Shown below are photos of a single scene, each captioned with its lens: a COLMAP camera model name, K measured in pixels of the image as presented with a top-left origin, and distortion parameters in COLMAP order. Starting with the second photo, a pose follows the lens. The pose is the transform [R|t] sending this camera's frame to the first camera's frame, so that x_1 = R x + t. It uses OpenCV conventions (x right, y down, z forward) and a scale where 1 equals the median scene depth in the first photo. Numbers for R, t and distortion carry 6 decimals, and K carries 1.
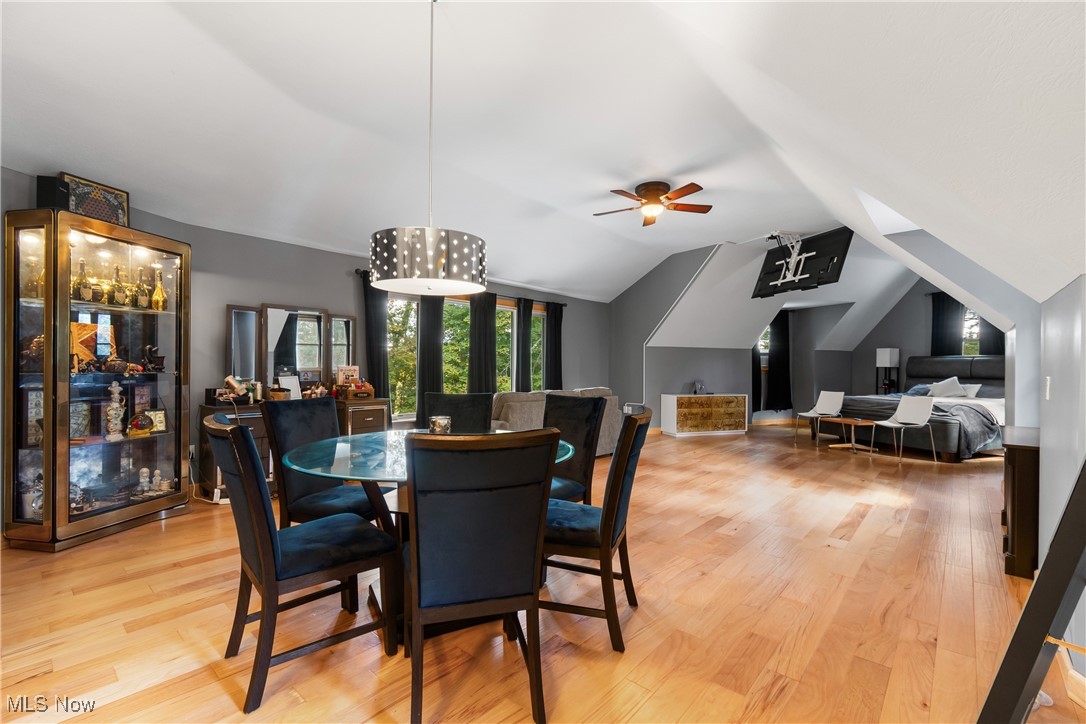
lens RADIAL K [[476.0, 0, 541.8], [0, 476.0, 358.3], [0, 0, 1]] dist [0.004912, 0.000338]
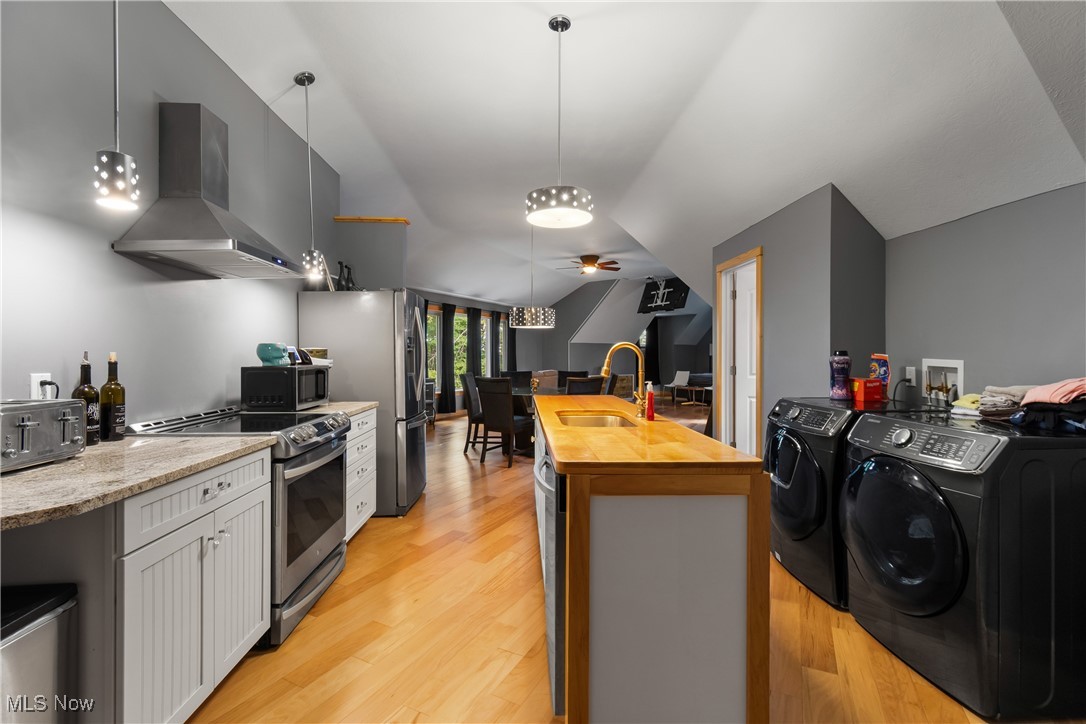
lens RADIAL K [[476.0, 0, 542.5], [0, 476.0, 357.4], [0, 0, 1]] dist [0.004912, 0.000338]
pose [[0.969852, -0.015228, 0.243217, -0.267147], [0.012325, 0.999834, 0.013455, -0.005241], [-0.243382, -0.010052, 0.969878, -0.488268]]
